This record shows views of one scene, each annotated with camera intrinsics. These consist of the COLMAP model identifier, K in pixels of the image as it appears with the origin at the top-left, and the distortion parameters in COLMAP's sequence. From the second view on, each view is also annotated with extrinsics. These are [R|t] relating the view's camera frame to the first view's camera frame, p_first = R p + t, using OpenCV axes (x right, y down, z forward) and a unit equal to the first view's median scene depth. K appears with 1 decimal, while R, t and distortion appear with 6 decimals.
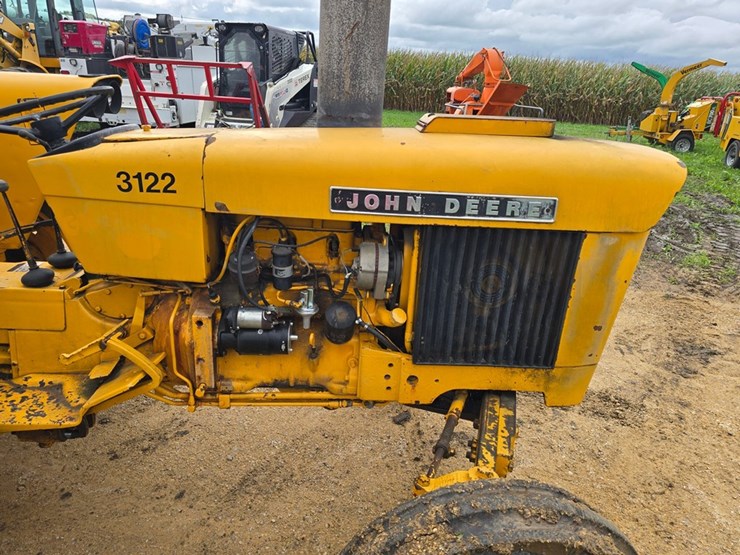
lens RADIAL K [[494.1, 0, 371.9], [0, 494.1, 274.7], [0, 0, 1]] dist [0.068503, -0.064457]
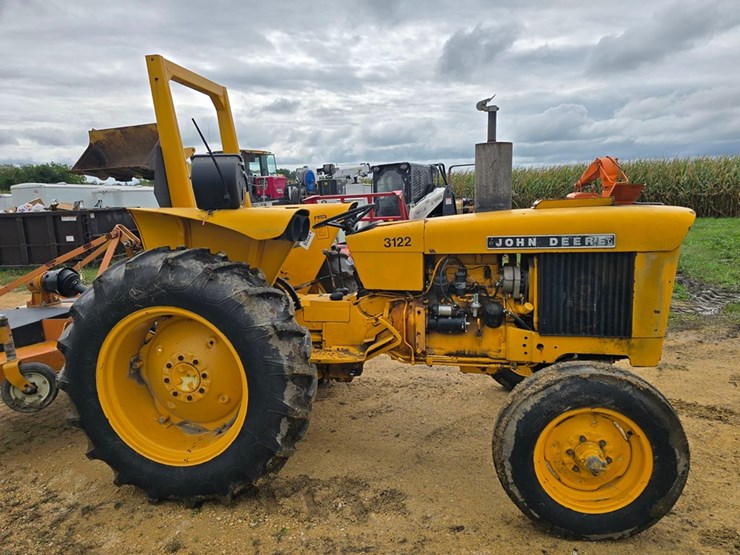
lens RADIAL K [[491.0, 0, 358.5], [0, 491.0, 272.7], [0, 0, 1]] dist [0.056805, -0.054713]
pose [[0.961354, -0.055506, -0.269664, -0.047262], [-0.008179, 0.973276, -0.229491, 0.371881], [0.275195, 0.222828, 0.935209, -0.850986]]
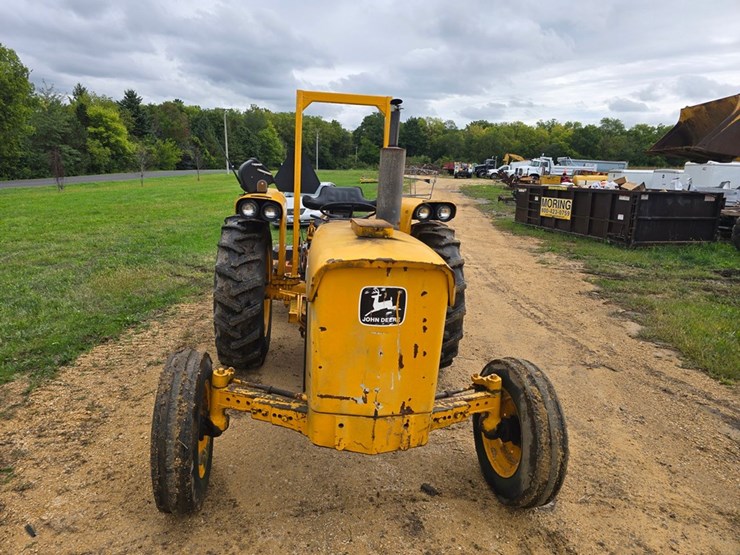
lens RADIAL K [[491.0, 0, 358.5], [0, 491.0, 272.7], [0, 0, 1]] dist [0.056805, -0.054713]
pose [[0.045356, 0.143449, -0.988618, 1.717105], [-0.404362, 0.907574, 0.113138, -0.341146], [0.913474, 0.394628, 0.099169, 0.915087]]
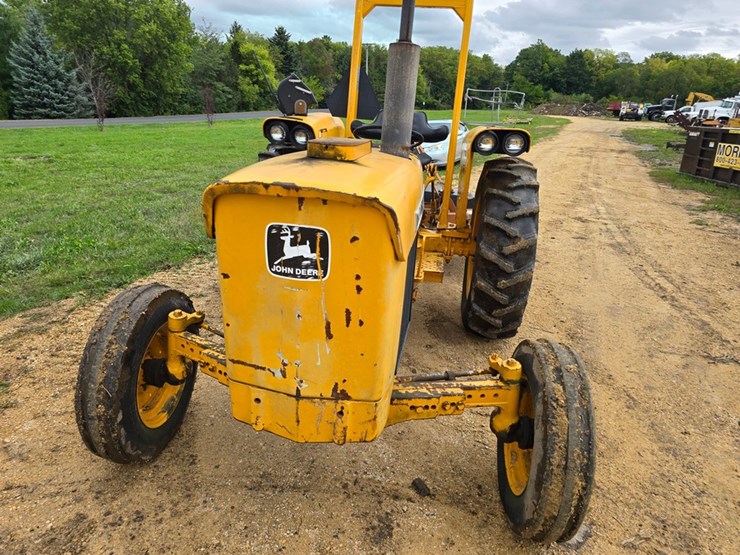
lens RADIAL K [[502.0, 0, 362.2], [0, 502.0, 266.4], [0, 0, 1]] dist [0.060735, -0.056116]
pose [[-0.218948, 0.228081, -0.948705, 1.359550], [-0.422398, 0.854312, 0.302872, -0.450214], [0.879569, 0.467044, -0.090709, 1.316035]]
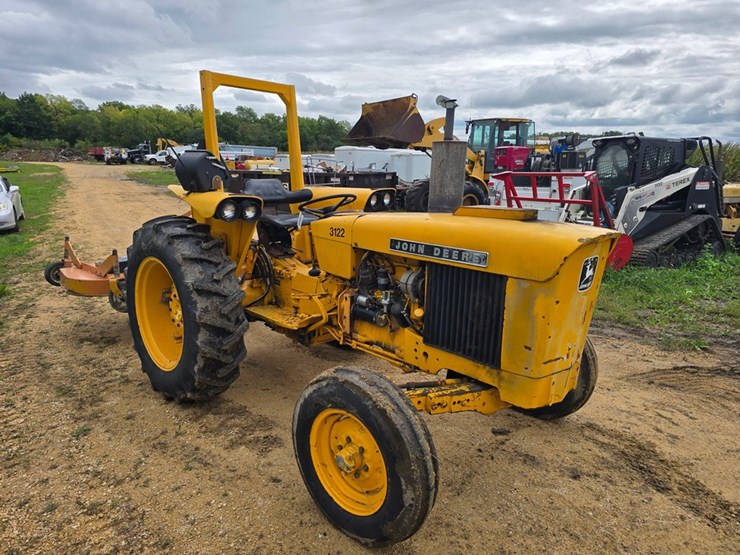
lens RADIAL K [[488.2, 0, 359.0], [0, 488.2, 269.6], [0, 0, 1]] dist [0.078103, -0.080317]
pose [[0.652907, 0.104785, -0.750155, 1.191777], [-0.255152, 0.962927, -0.087569, 0.140069], [0.713169, 0.248578, 0.655438, -0.340673]]
